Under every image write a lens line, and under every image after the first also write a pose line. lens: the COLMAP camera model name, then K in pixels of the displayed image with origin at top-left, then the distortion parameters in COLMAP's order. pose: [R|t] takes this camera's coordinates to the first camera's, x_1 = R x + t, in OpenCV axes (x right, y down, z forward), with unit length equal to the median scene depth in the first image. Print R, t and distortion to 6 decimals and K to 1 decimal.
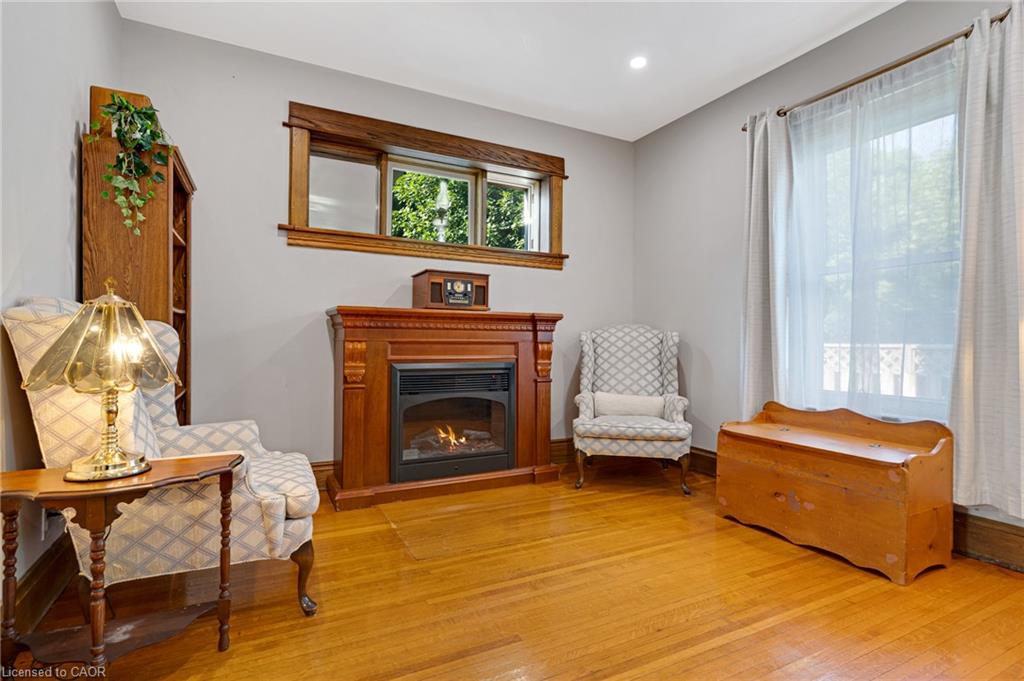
lens RADIAL K [[492.7, 0, 490.7], [0, 492.7, 343.8], [0, 0, 1]] dist [0.002308, -0.000246]
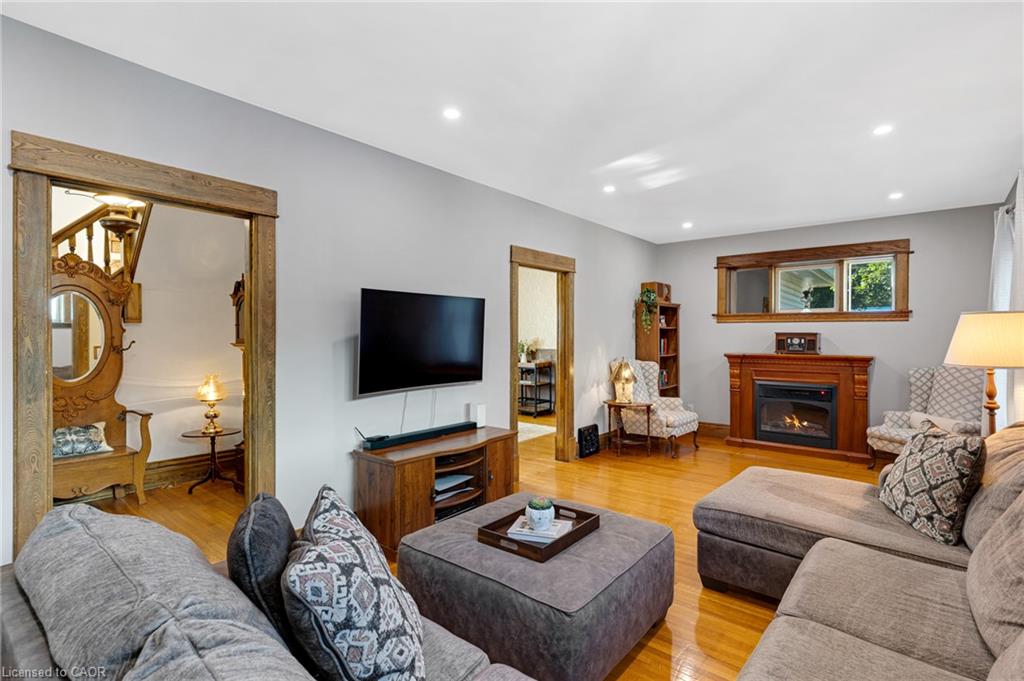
lens RADIAL K [[492.7, 0, 508.0], [0, 492.7, 336.0], [0, 0, 1]] dist [0.002308, -0.000246]
pose [[0.397455, -0.005157, -0.917607, 1.175117], [0.000961, 0.999986, -0.005203, -0.125756], [0.917621, 0.001186, 0.397454, -0.689078]]
